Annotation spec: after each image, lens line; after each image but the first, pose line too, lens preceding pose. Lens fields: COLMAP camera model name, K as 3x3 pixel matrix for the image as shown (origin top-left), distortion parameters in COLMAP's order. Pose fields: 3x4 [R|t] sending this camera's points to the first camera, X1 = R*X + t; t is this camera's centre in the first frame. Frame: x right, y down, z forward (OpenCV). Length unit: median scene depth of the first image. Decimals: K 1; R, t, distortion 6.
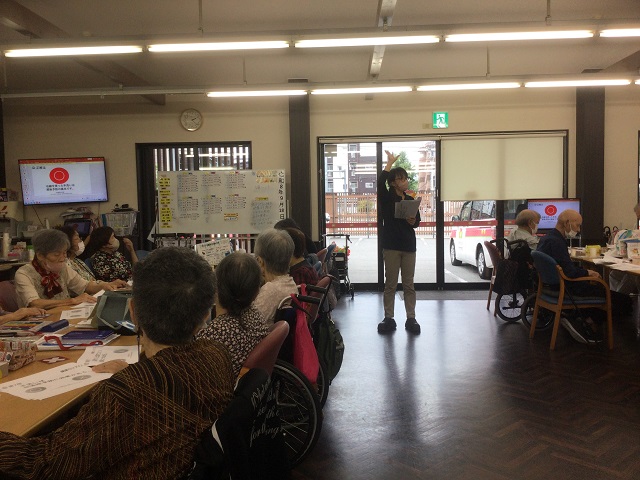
lens RADIAL K [[571.3, 0, 317.1], [0, 571.3, 239.1], [0, 0, 1]] dist [0.033659, -0.061566]
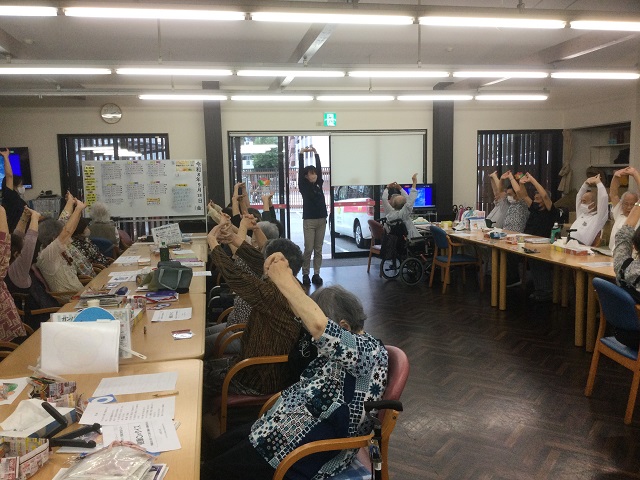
lens RADIAL K [[571.3, 0, 321.3], [0, 571.3, 240.2], [0, 0, 1]] dist [0.033659, -0.061566]
pose [[0.969835, -0.029552, 0.241964, -0.104755], [0.016899, 0.998387, 0.054201, -0.017867], [-0.243175, -0.048477, 0.968770, -0.186136]]
